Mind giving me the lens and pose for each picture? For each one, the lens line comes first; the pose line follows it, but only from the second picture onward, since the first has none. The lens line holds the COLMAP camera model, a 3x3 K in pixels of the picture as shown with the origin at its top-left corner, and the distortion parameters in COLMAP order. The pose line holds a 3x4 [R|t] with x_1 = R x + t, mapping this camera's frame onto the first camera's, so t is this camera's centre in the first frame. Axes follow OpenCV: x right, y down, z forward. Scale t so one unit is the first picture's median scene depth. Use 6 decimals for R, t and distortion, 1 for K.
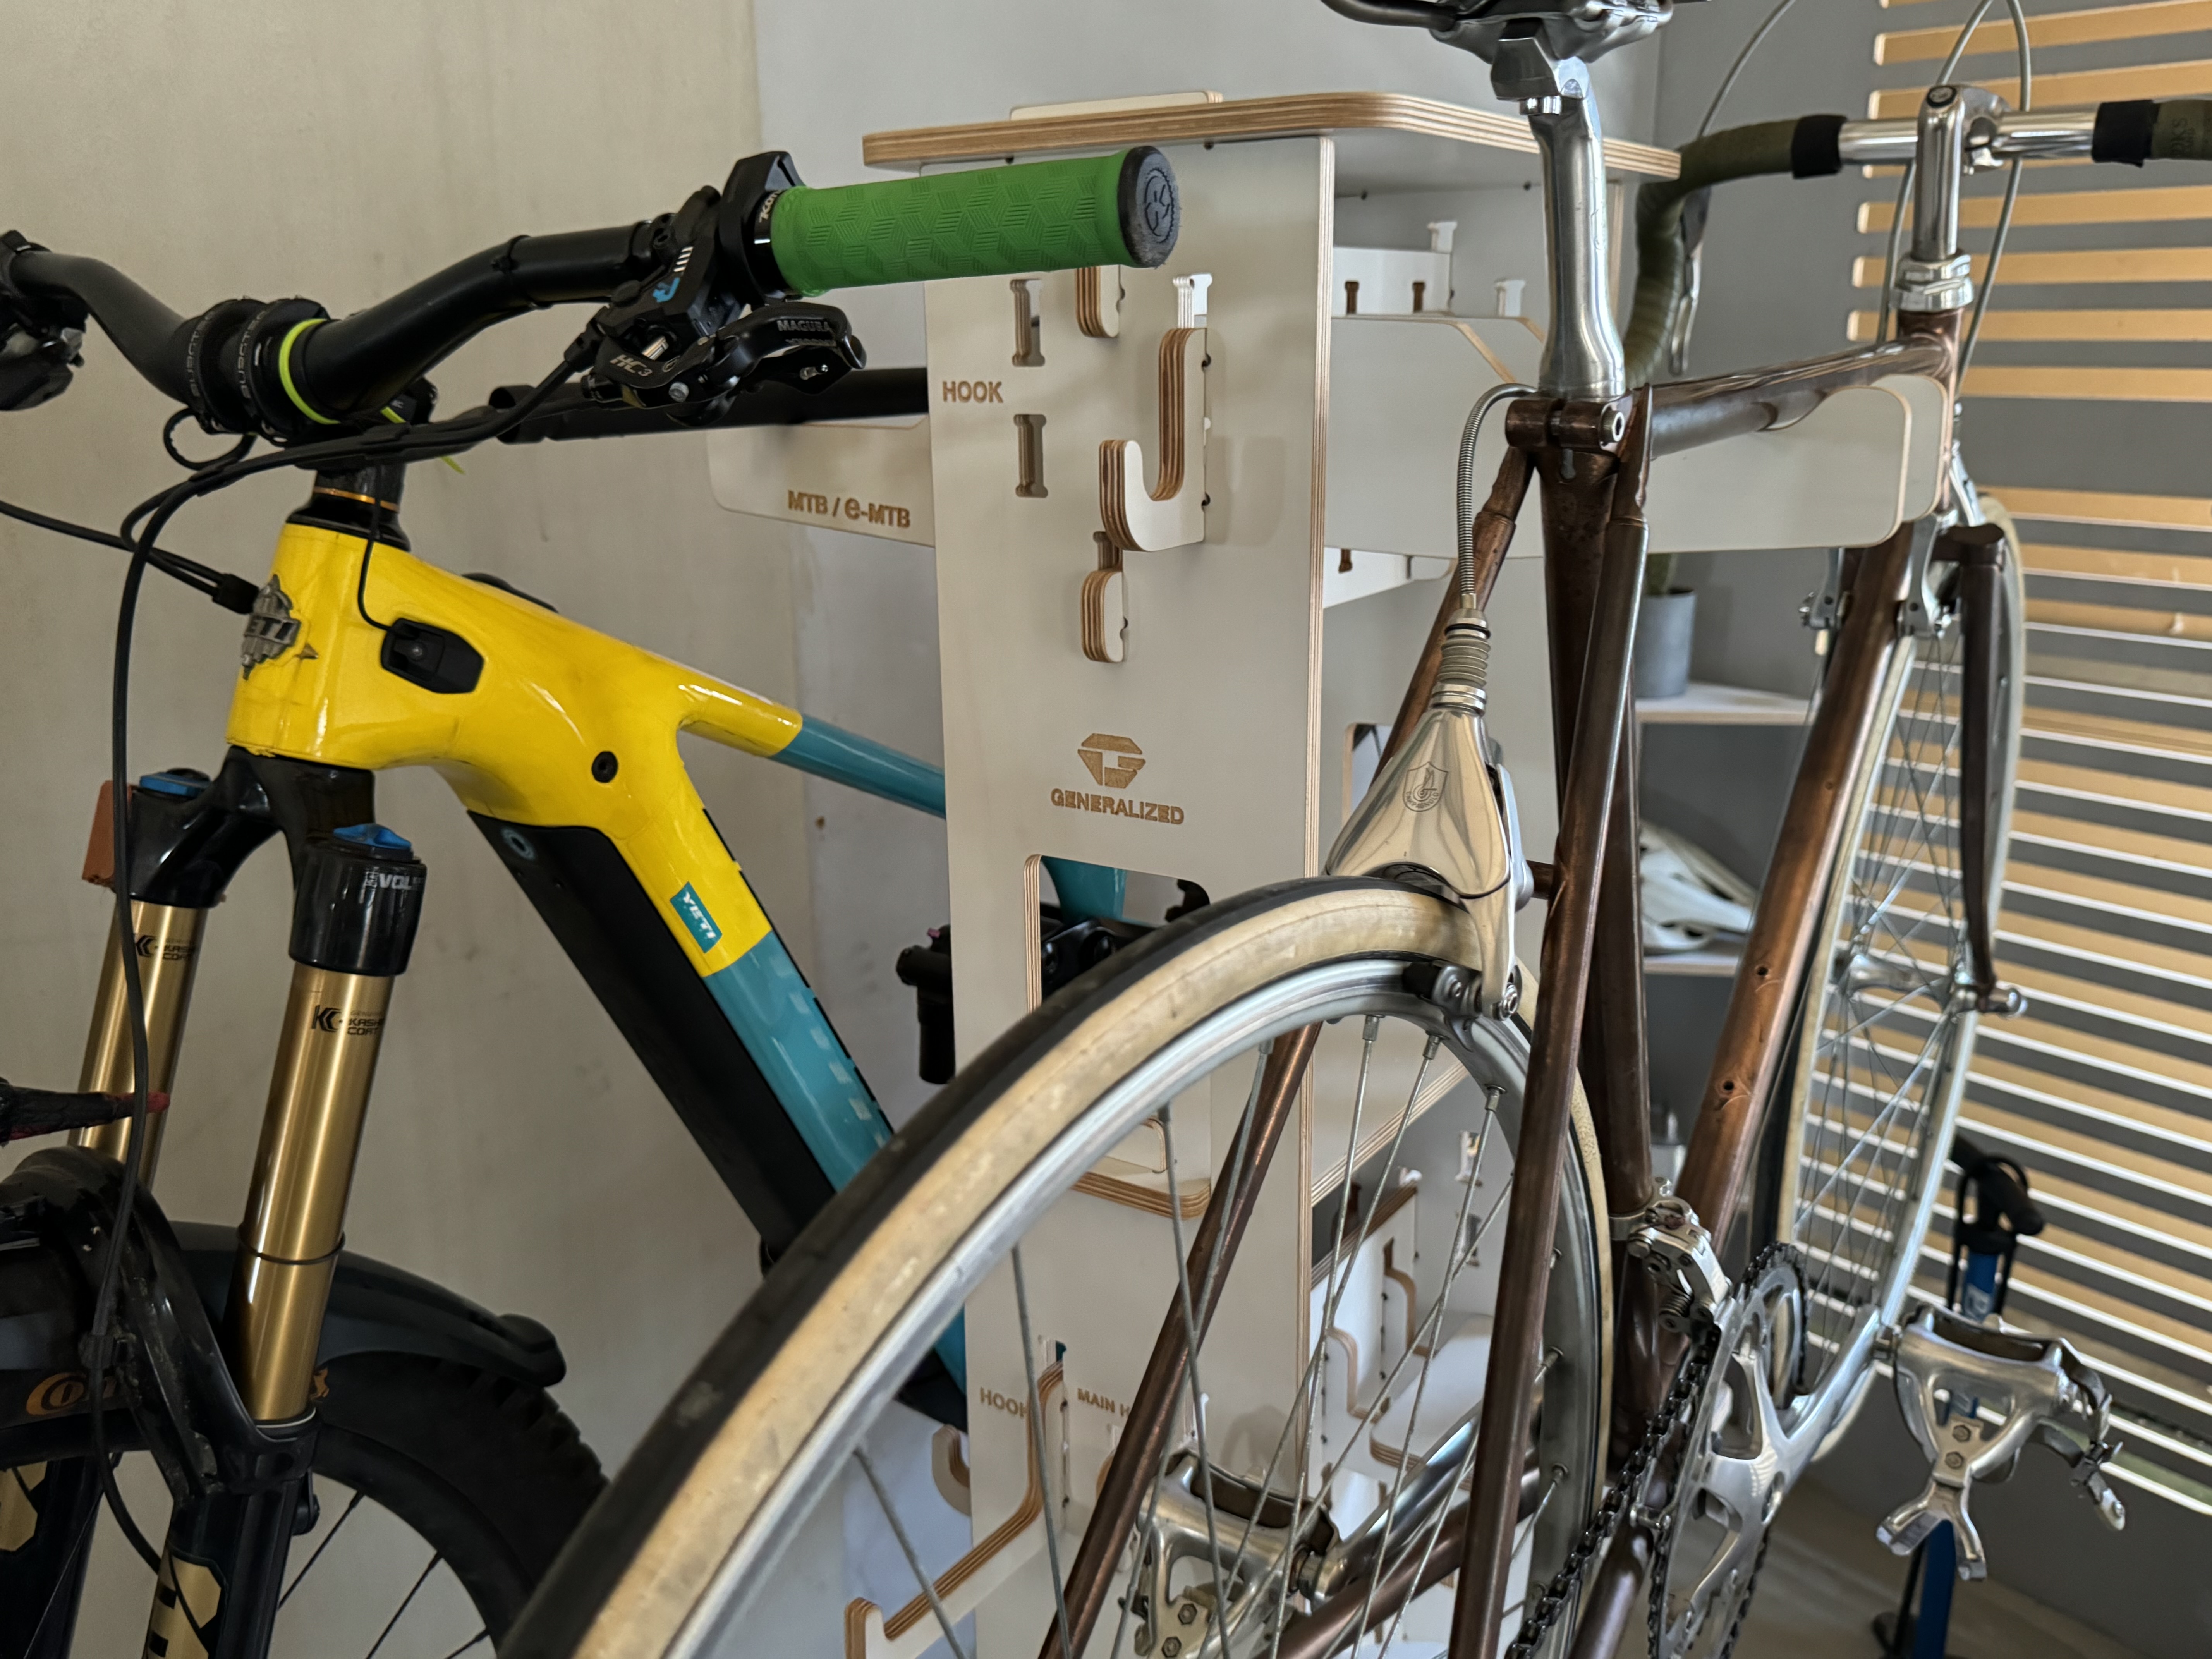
lens RADIAL K [[1788.8, 0, 1106.0], [0, 1788.8, 829.5], [0, 0, 1]] dist [0.245645, -0.596476]
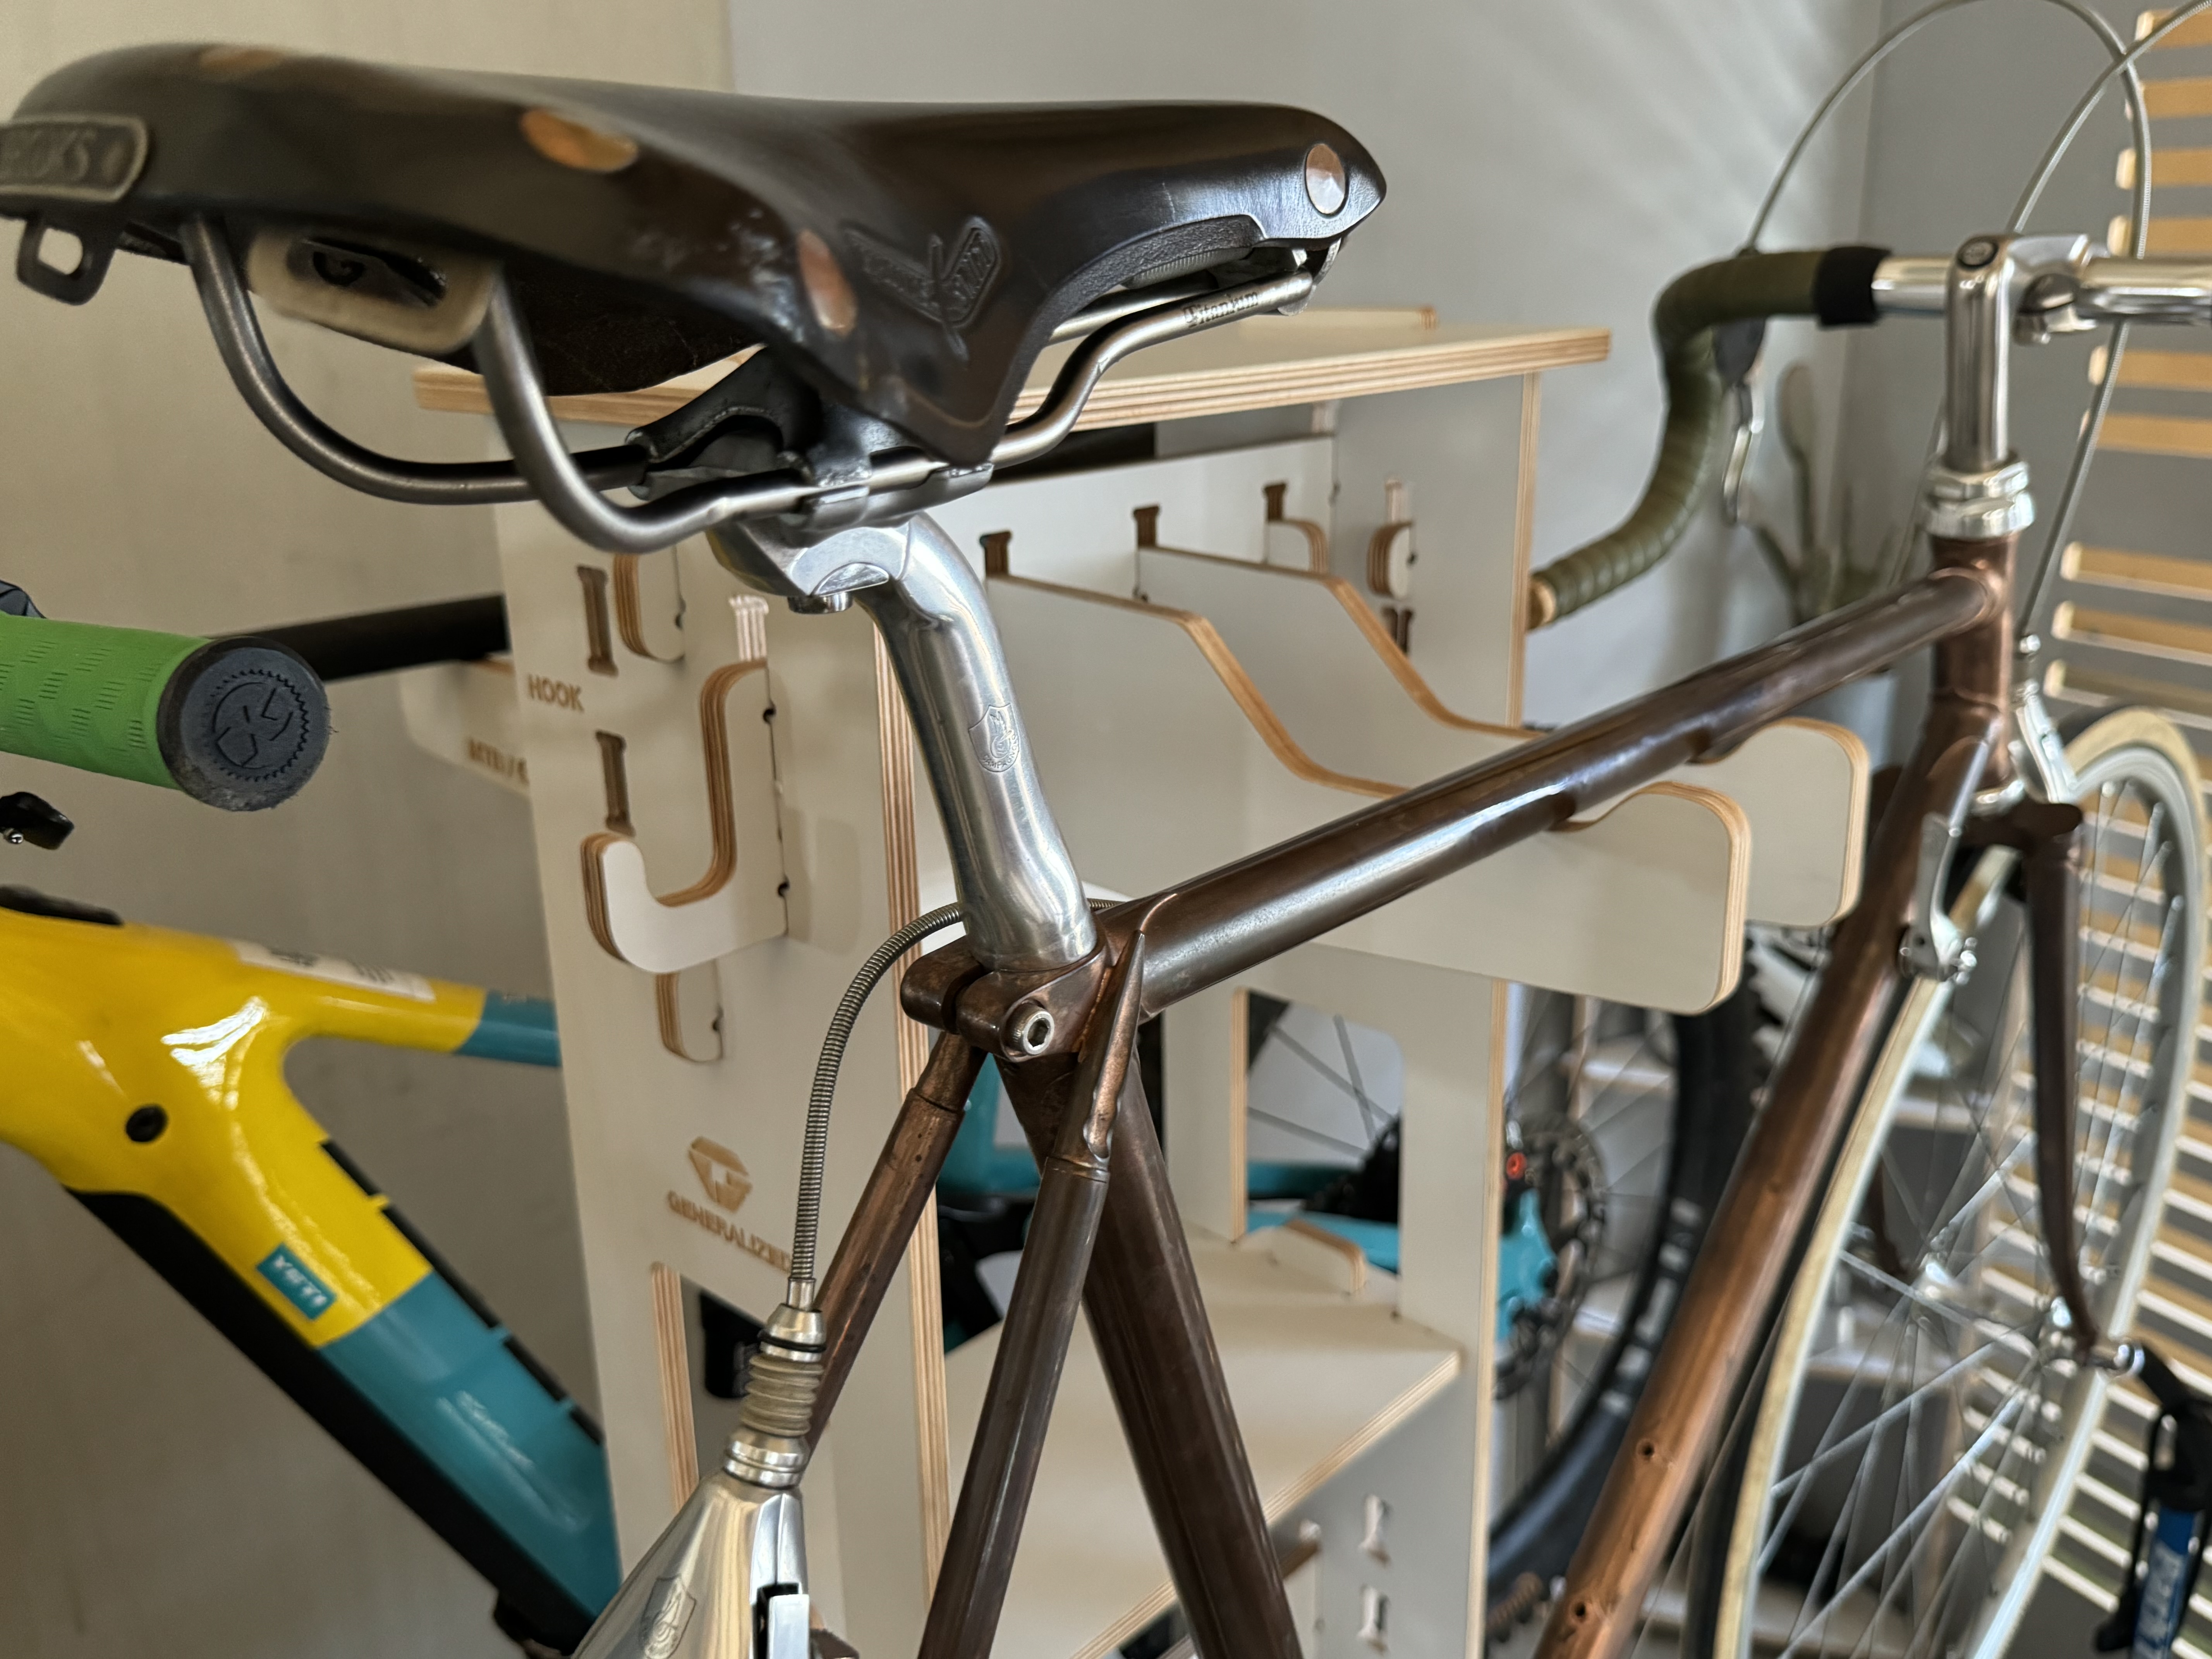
lens RADIAL K [[1828.0, 0, 1106.0], [0, 1828.0, 829.5], [0, 0, 1]] dist [0.050747, -0.076827]
pose [[0.986955, 0.044393, -0.154752, 0.237829], [-0.038794, 0.998485, 0.039016, -0.188891], [0.156250, -0.032504, 0.987183, 0.223286]]
